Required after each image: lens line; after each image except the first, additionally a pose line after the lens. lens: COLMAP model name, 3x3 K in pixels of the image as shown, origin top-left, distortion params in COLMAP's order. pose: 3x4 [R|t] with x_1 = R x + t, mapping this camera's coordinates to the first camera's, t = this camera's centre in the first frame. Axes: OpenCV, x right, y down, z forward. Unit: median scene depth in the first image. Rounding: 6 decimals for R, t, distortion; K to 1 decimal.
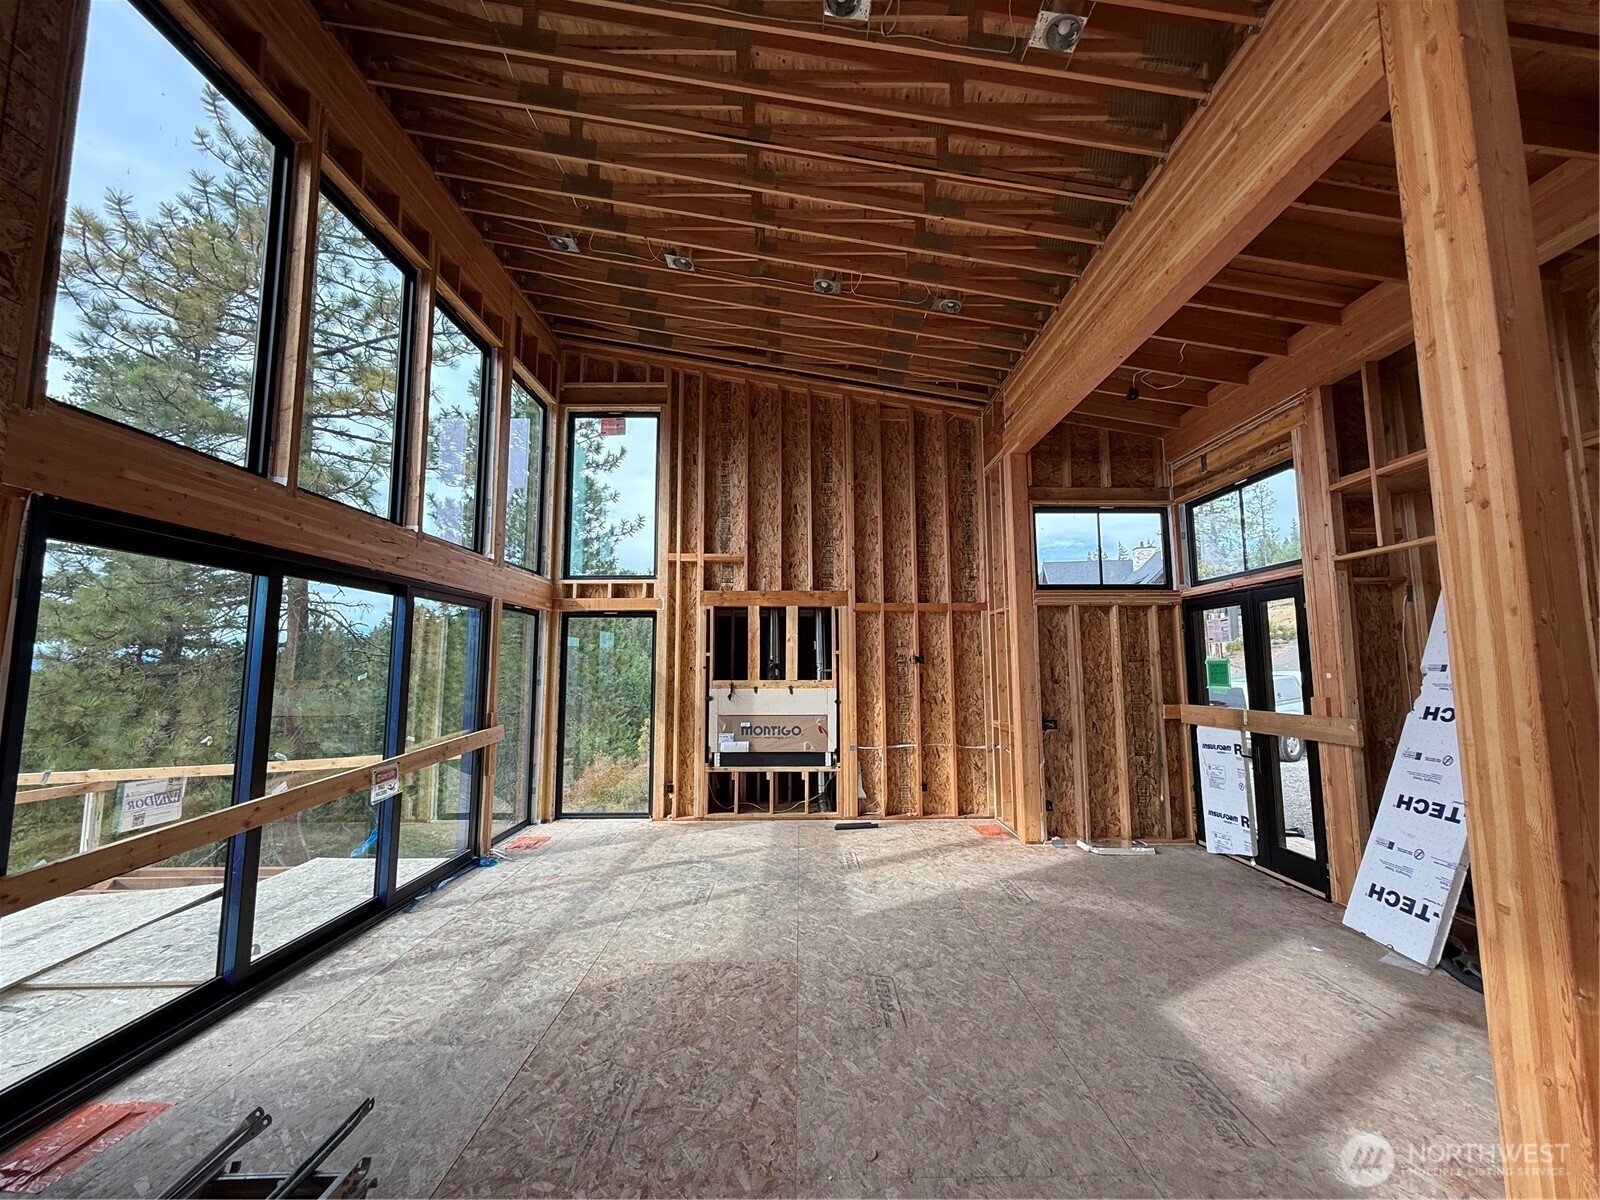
lens RADIAL K [[654.5, 0, 799.6], [0, 654.5, 599.7], [0, 0, 1]] dist [0.015732, 0.000119]
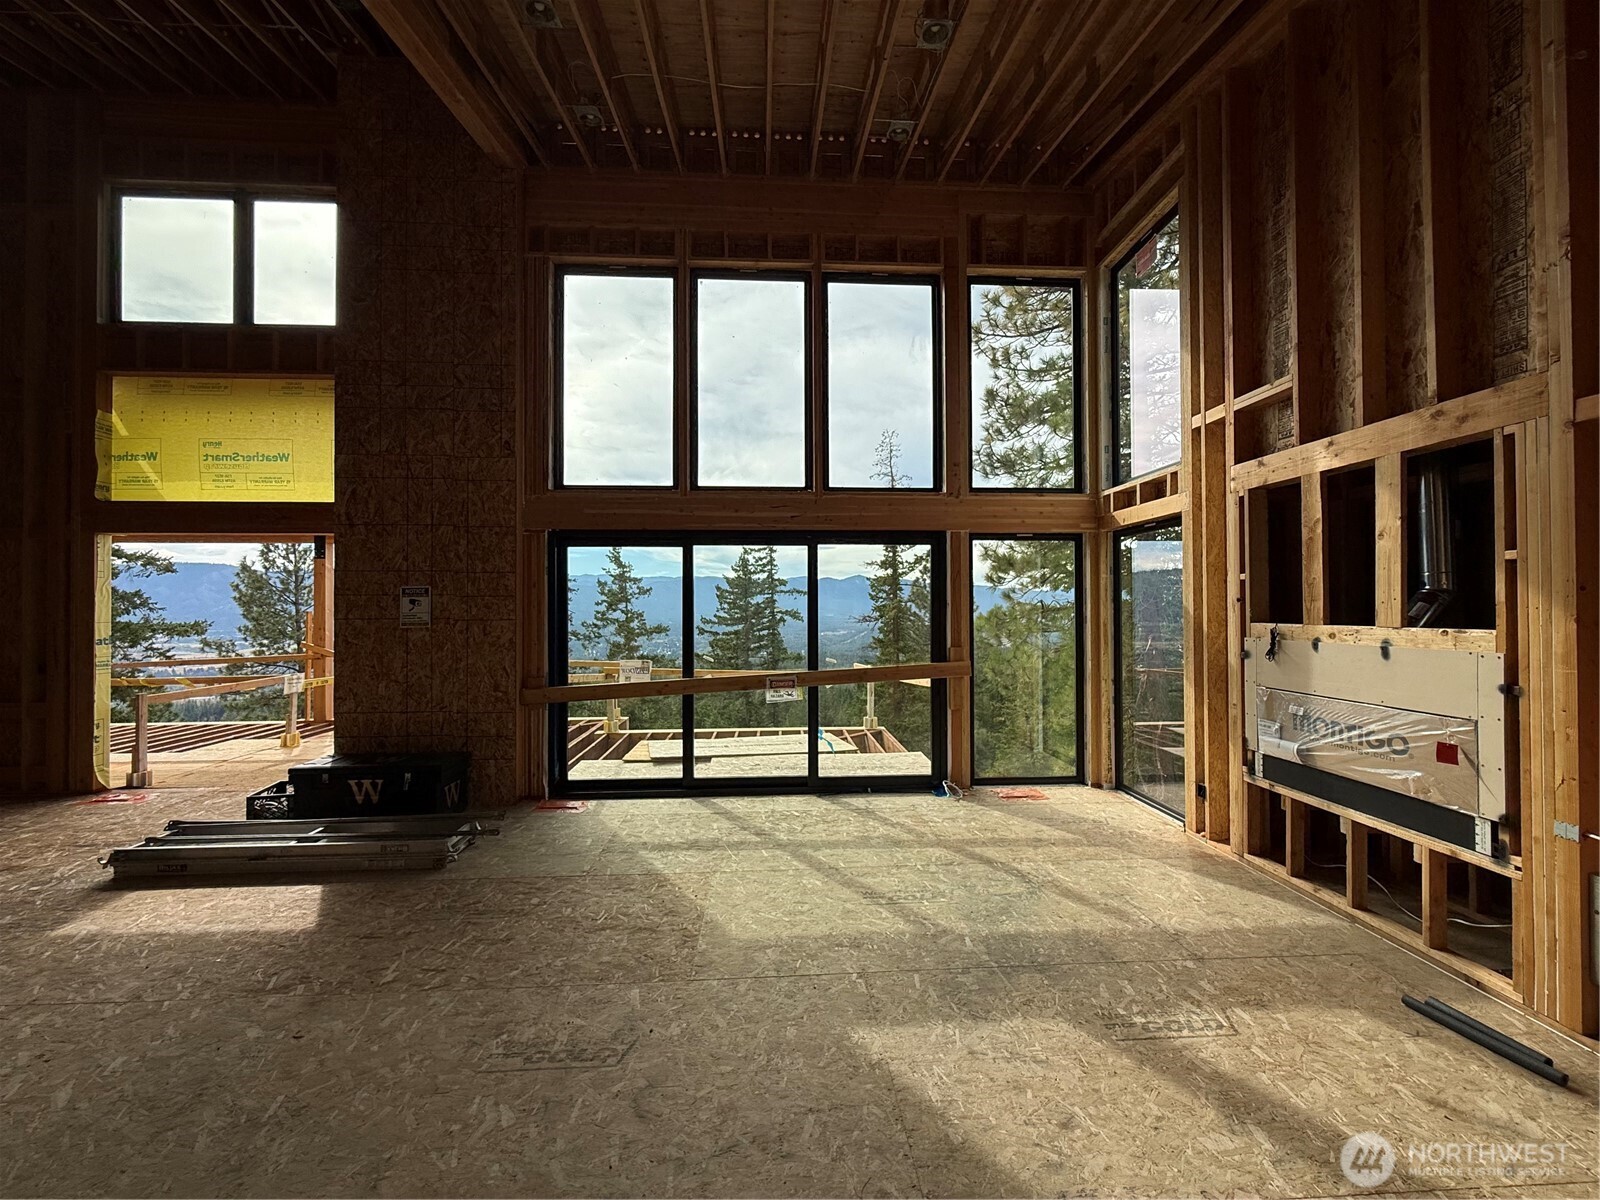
lens RADIAL K [[654.5, 0, 803.7], [0, 654.5, 606.5], [0, 0, 1]] dist [0.015732, 0.000119]
pose [[0.034536, 0.001270, -0.999403, 0.417523], [0.114993, 0.993352, 0.005236, 0.062855], [0.992766, -0.115105, 0.034160, 0.607742]]
